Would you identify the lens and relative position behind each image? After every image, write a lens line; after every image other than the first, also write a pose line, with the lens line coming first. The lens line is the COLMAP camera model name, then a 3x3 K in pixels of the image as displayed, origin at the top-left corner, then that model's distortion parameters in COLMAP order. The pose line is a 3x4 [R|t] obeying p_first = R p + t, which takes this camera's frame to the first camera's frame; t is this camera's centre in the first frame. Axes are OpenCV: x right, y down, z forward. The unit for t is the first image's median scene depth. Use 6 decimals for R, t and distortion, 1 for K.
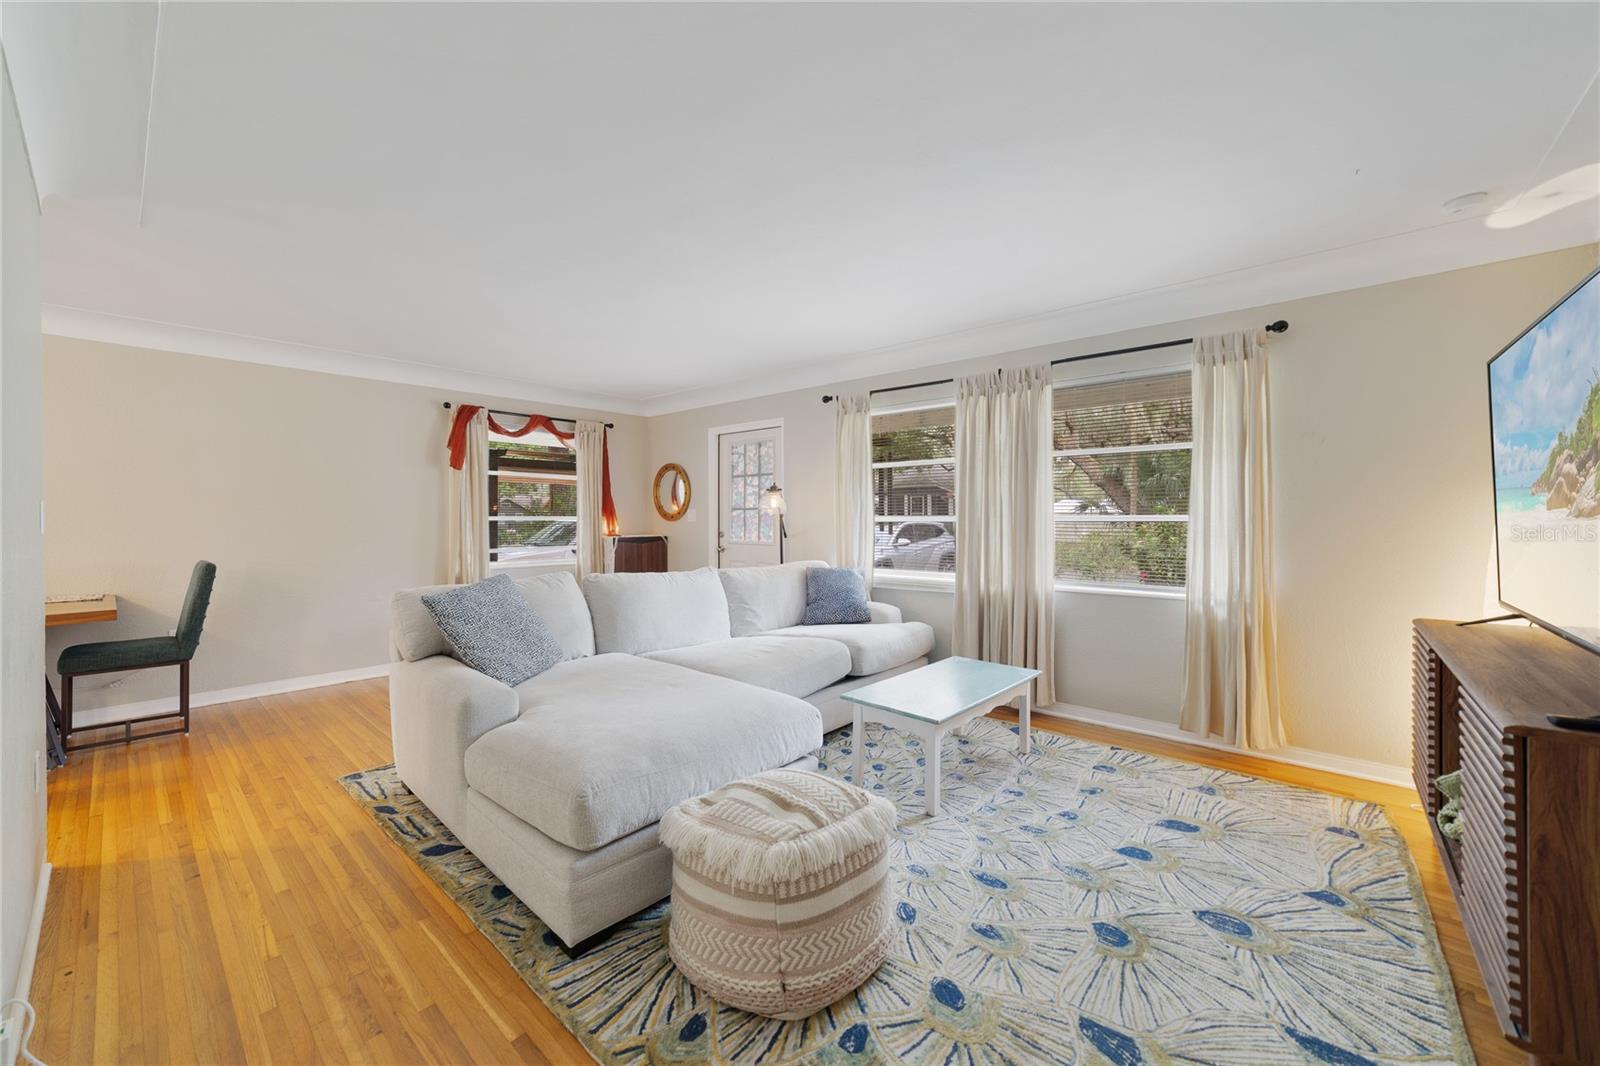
lens RADIAL K [[623.8, 0, 780.6], [0, 623.8, 522.2], [0, 0, 1]] dist [-0.014168, 0.000294]
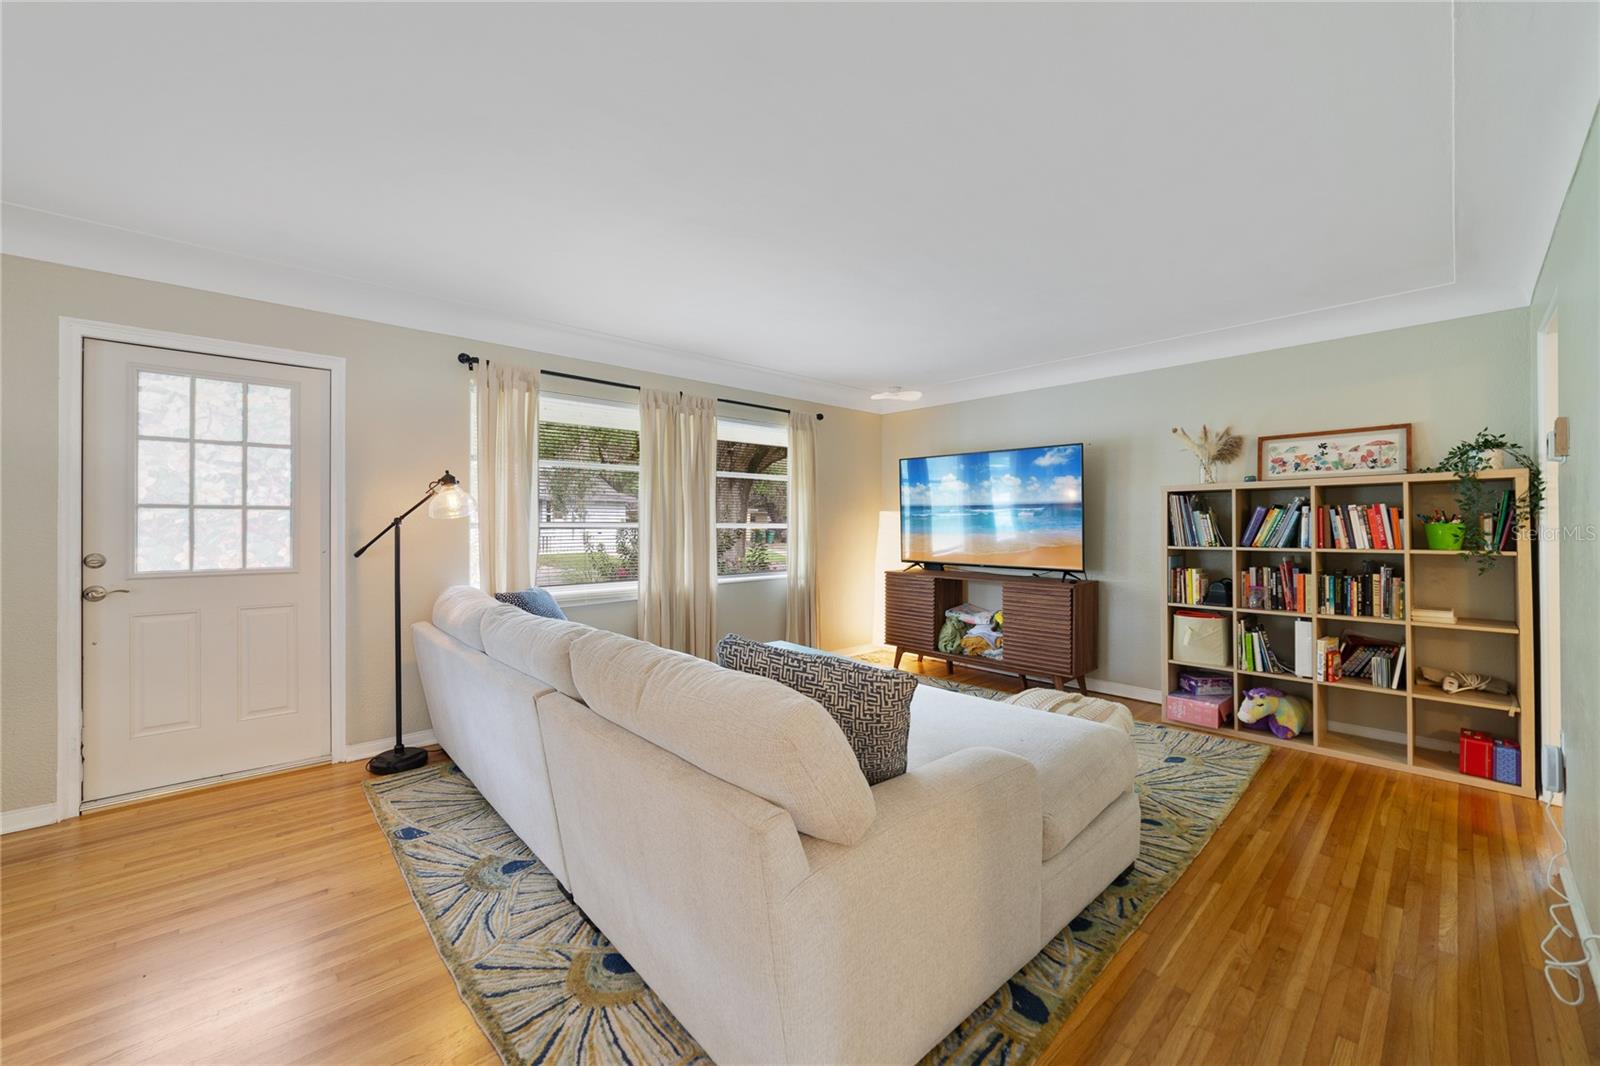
lens RADIAL K [[611.9, 0, 787.0], [0, 611.9, 526.2], [0, 0, 1]] dist [-0.014513, 0.004976]
pose [[0.096713, -0.009108, 0.995271, -0.907236], [0.003469, 0.999955, 0.008814, -0.014824], [-0.995306, 0.002600, 0.096740, 0.868266]]
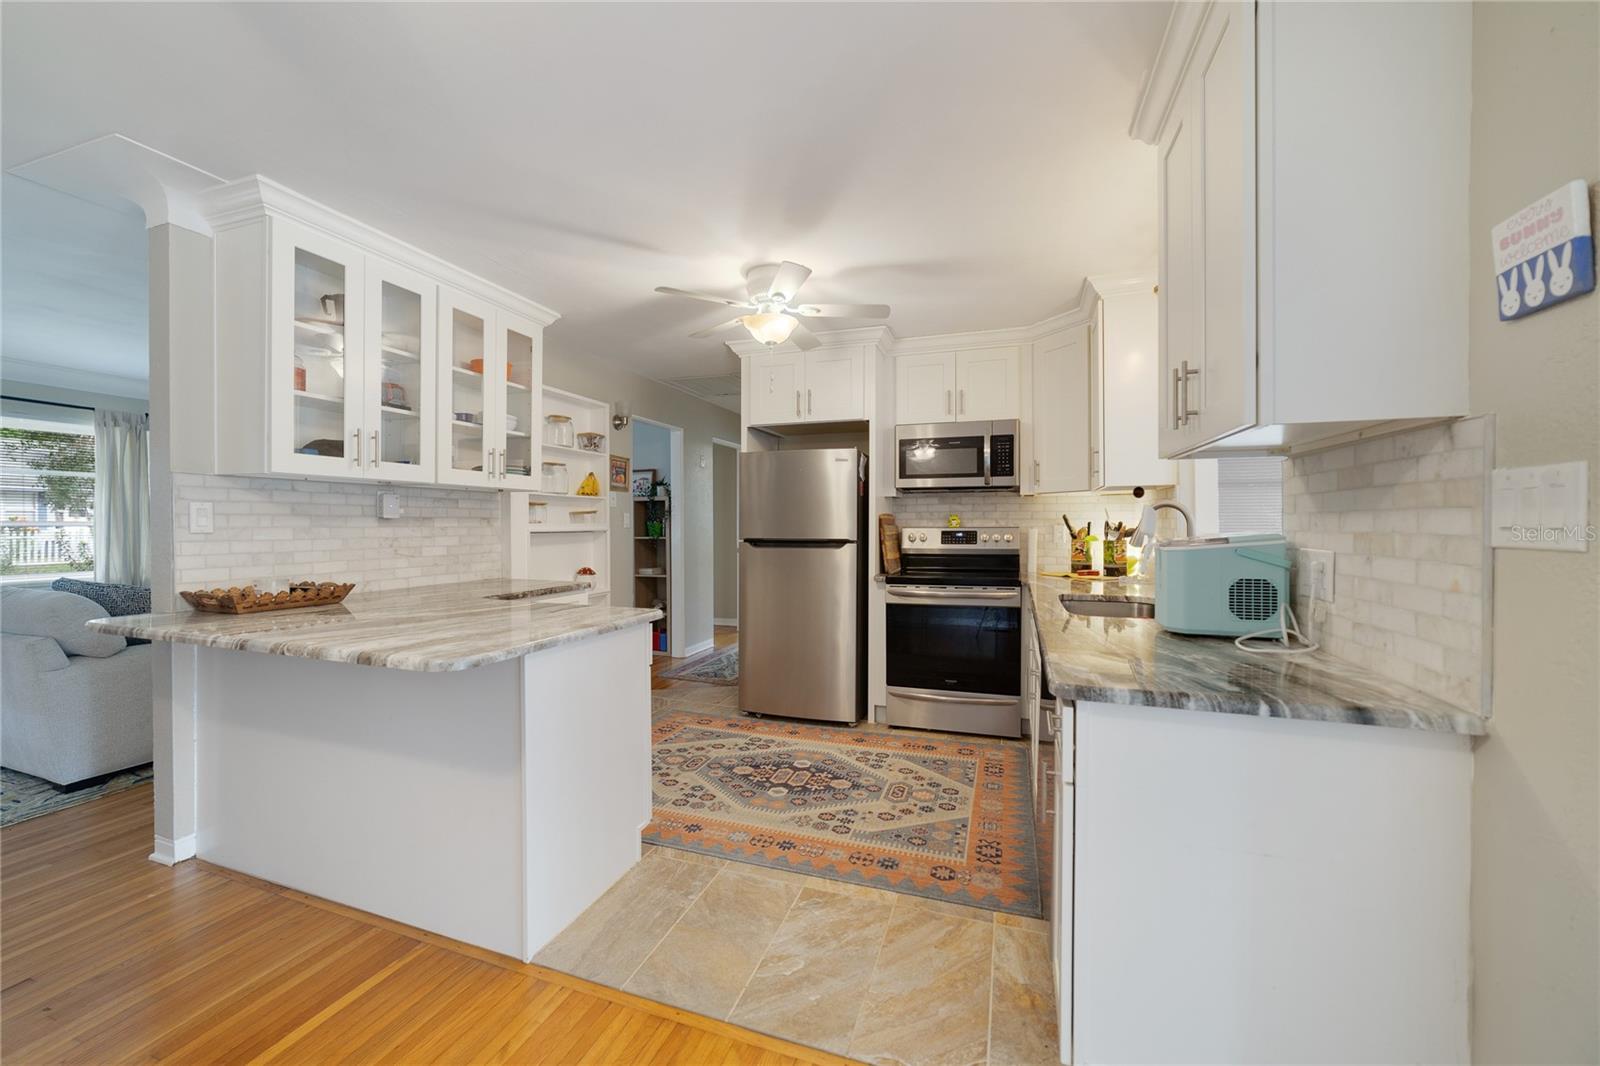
lens RADIAL K [[619.5, 0, 799.1], [0, 619.5, 527.1], [0, 0, 1]] dist [-0.021494, 0.000123]
pose [[-0.400357, -0.009938, 0.916305, -1.768629], [0.001316, 0.999934, 0.011420, -0.015307], [-0.916358, 0.005778, -0.400318, 0.266870]]
